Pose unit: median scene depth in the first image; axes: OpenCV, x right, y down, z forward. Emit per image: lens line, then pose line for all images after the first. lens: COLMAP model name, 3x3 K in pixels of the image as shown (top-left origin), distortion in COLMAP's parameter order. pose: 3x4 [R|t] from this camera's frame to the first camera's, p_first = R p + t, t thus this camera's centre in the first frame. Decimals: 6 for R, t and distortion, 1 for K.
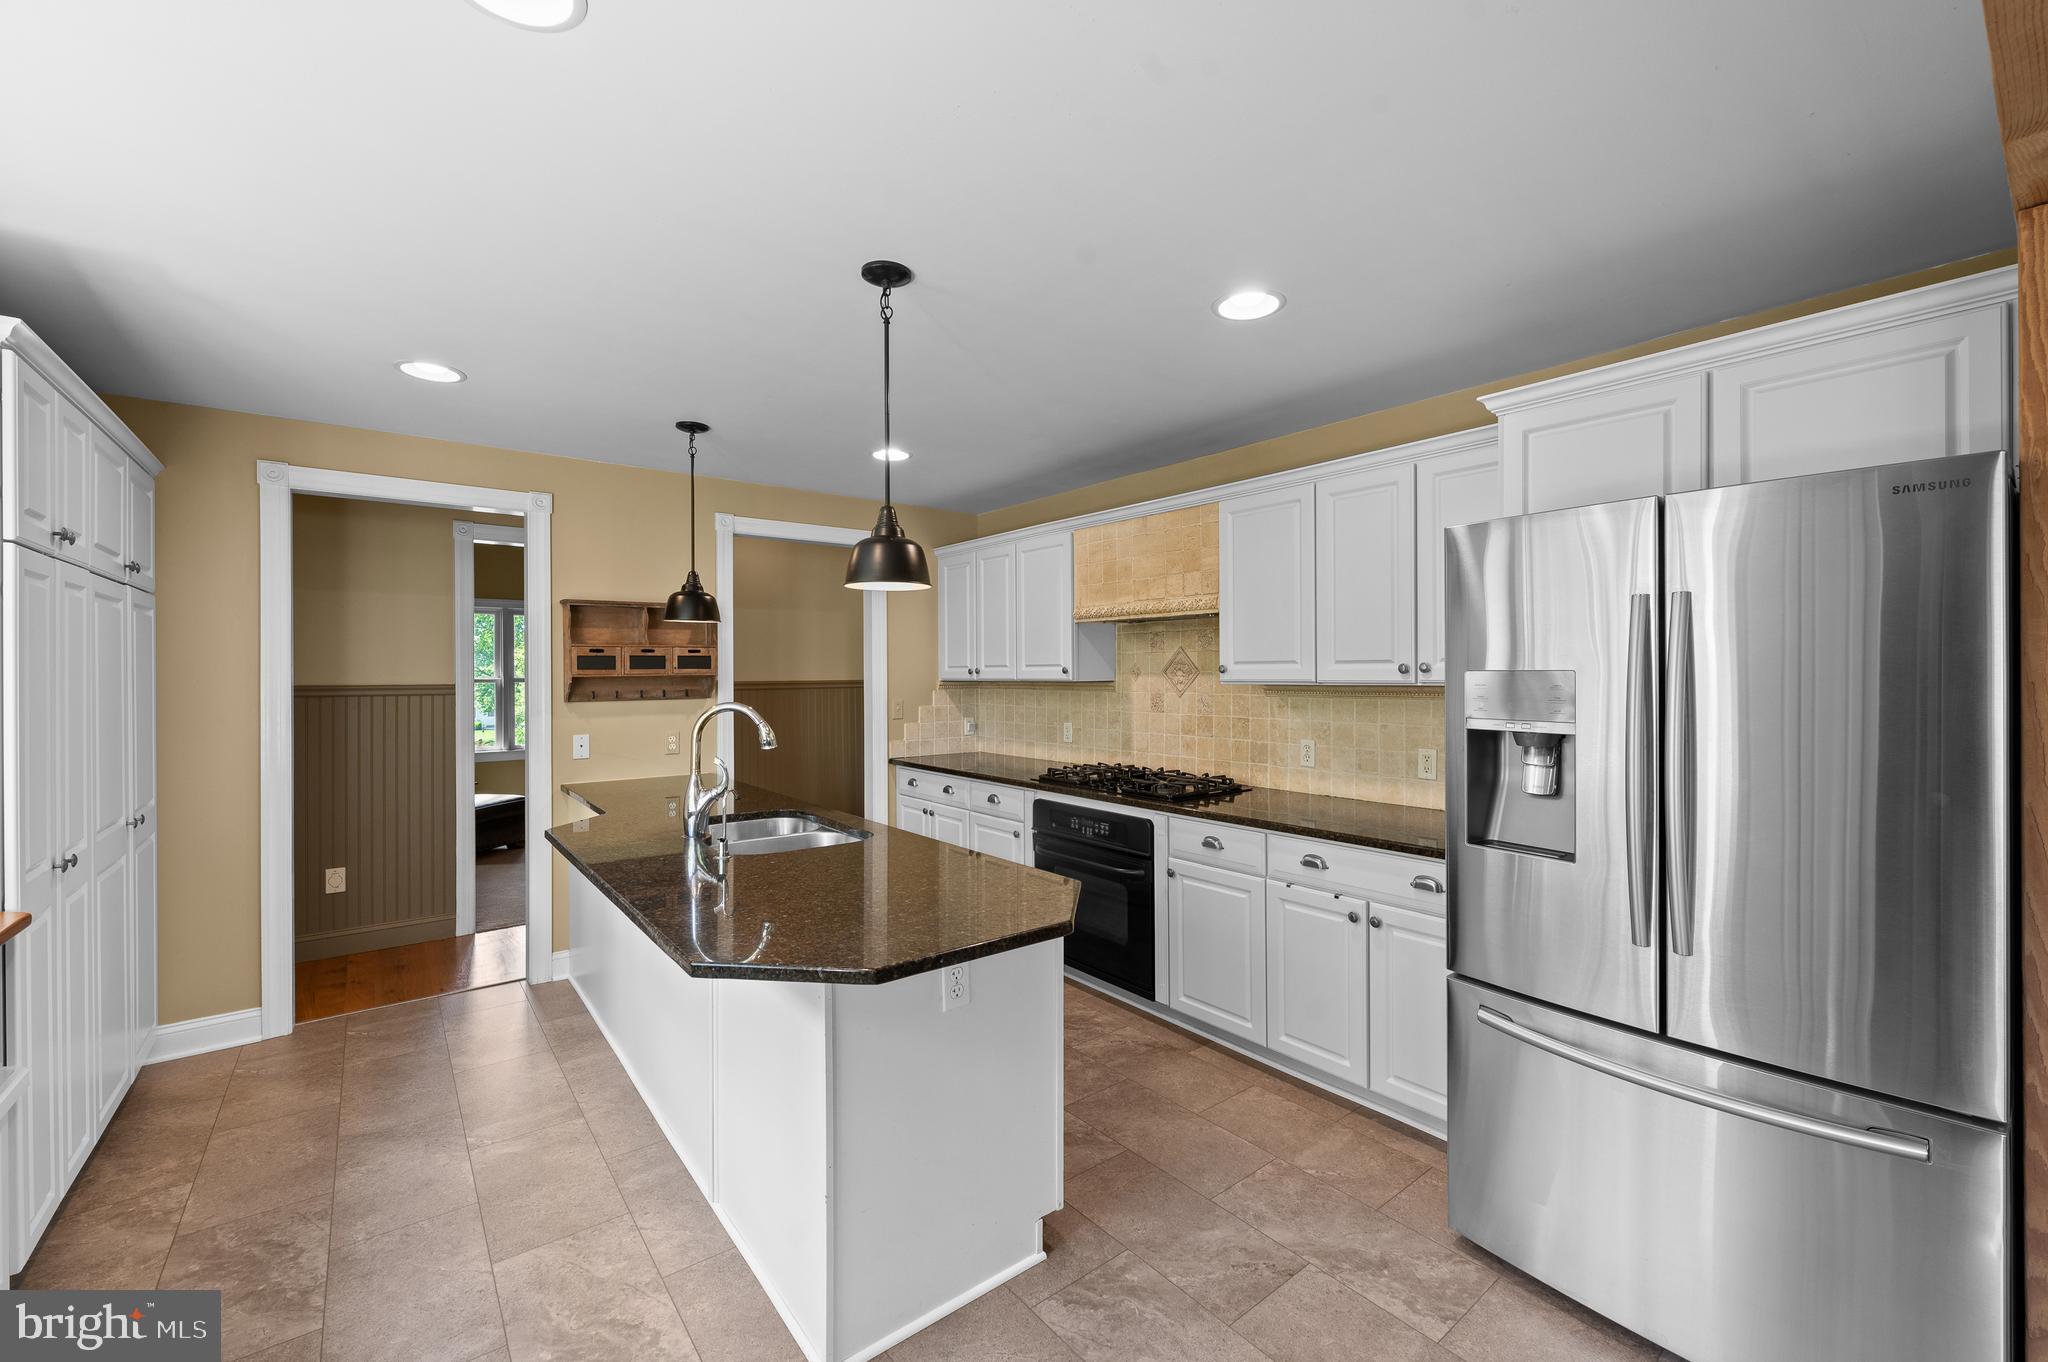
lens RADIAL K [[828.3, 0, 1032.1], [0, 828.3, 677.3], [0, 0, 1]] dist [0.000031, -0.000002]
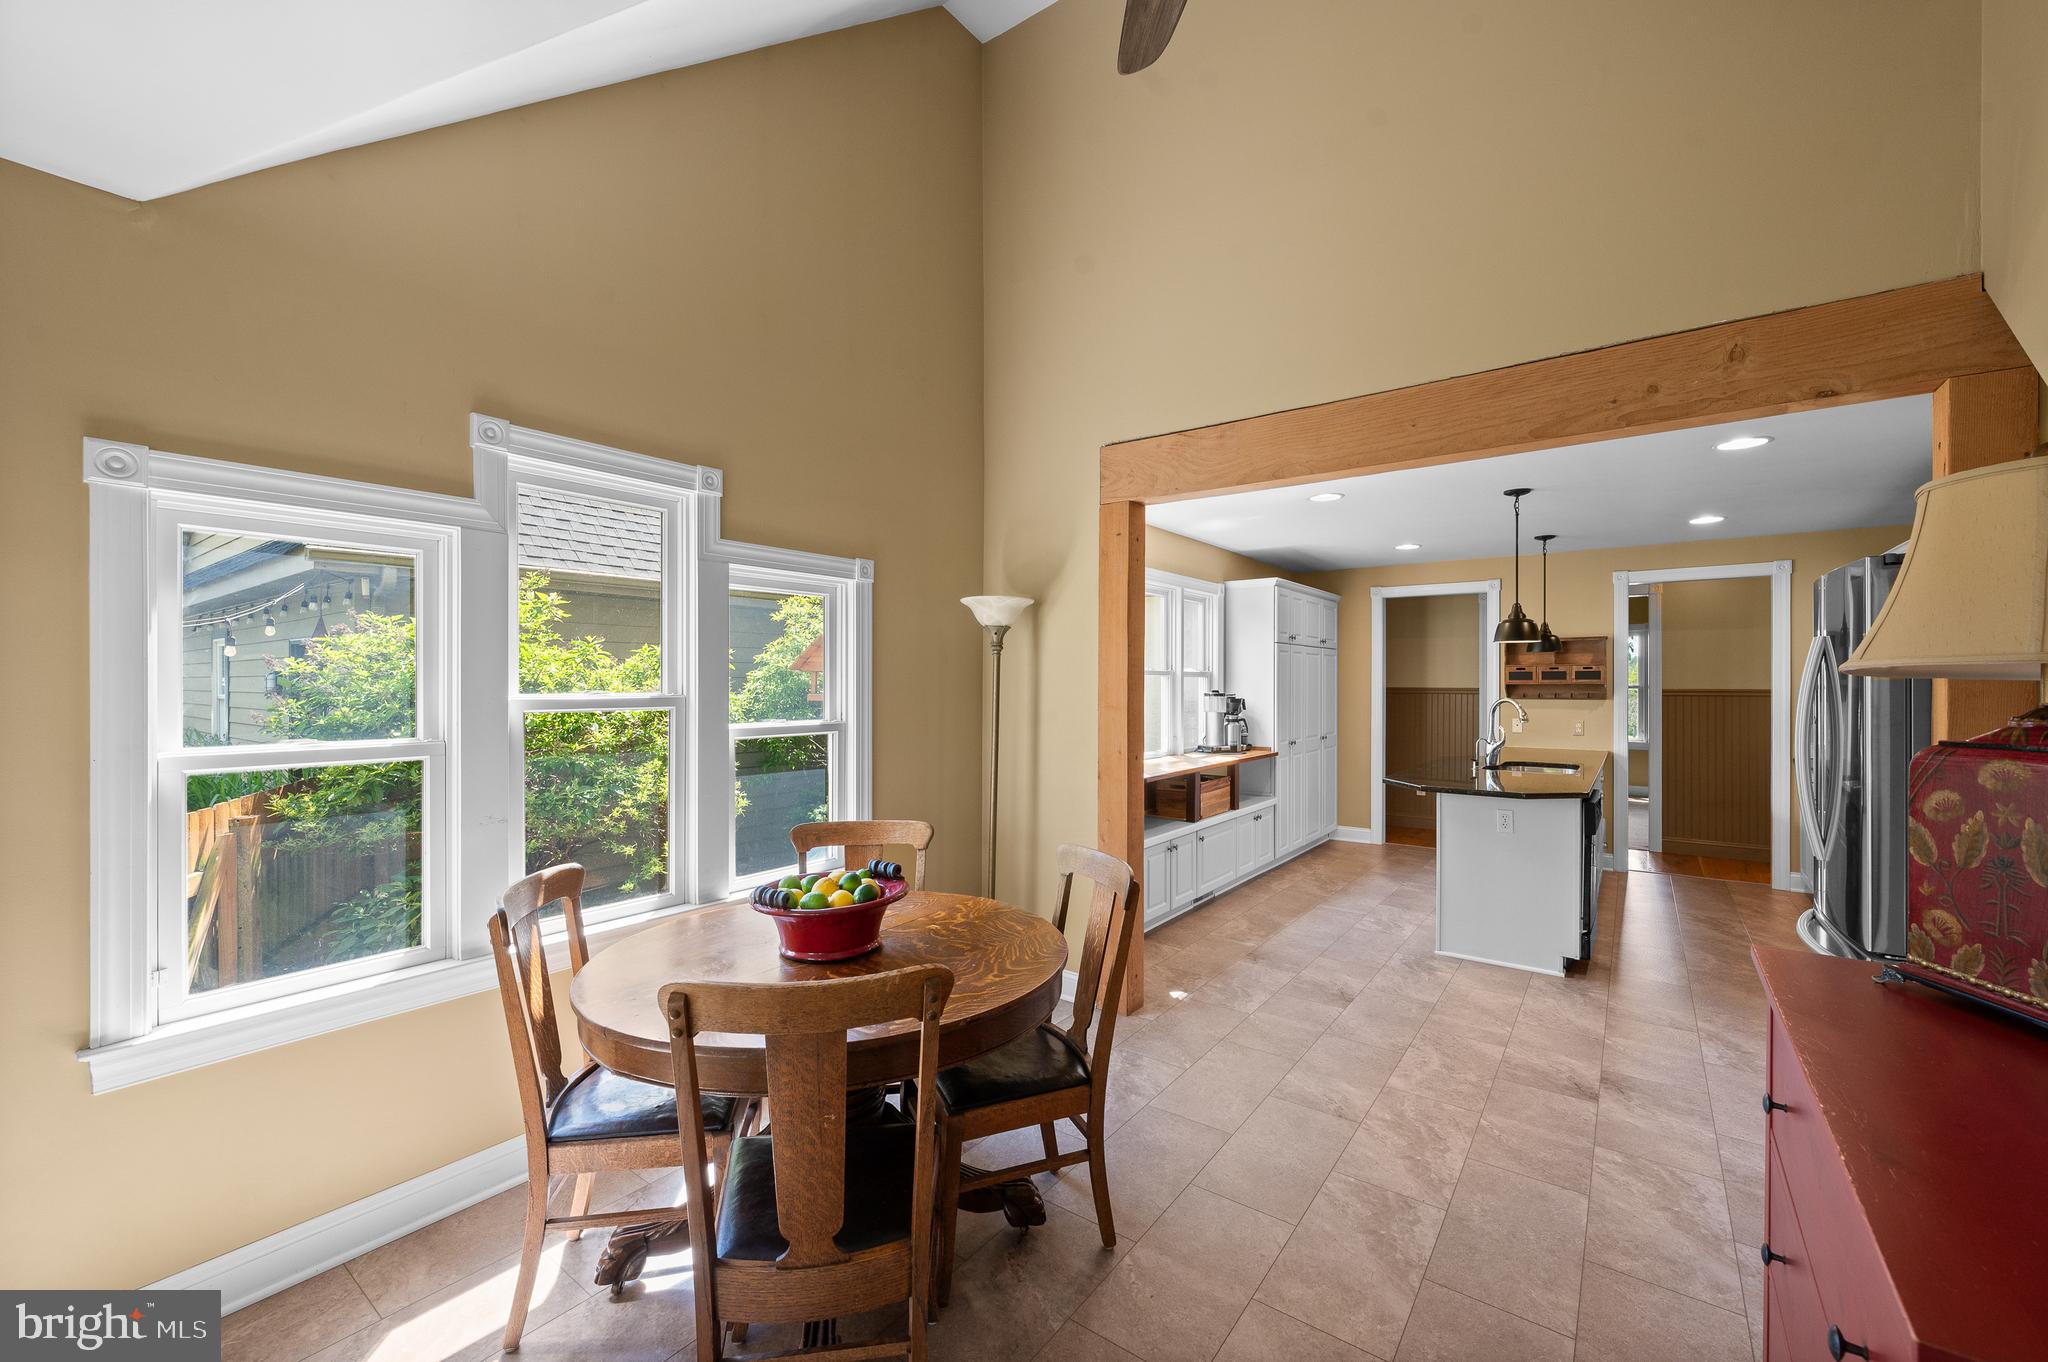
lens RADIAL K [[828.3, 0, 1018.7], [0, 828.3, 681.2], [0, 0, 1]] dist [0.000031, -0.000002]
pose [[0.240904, 0.002606, -0.970545, 0.866929], [-0.007509, 0.999971, 0.000821, -0.000775], [0.970520, 0.007091, 0.240917, -0.401937]]
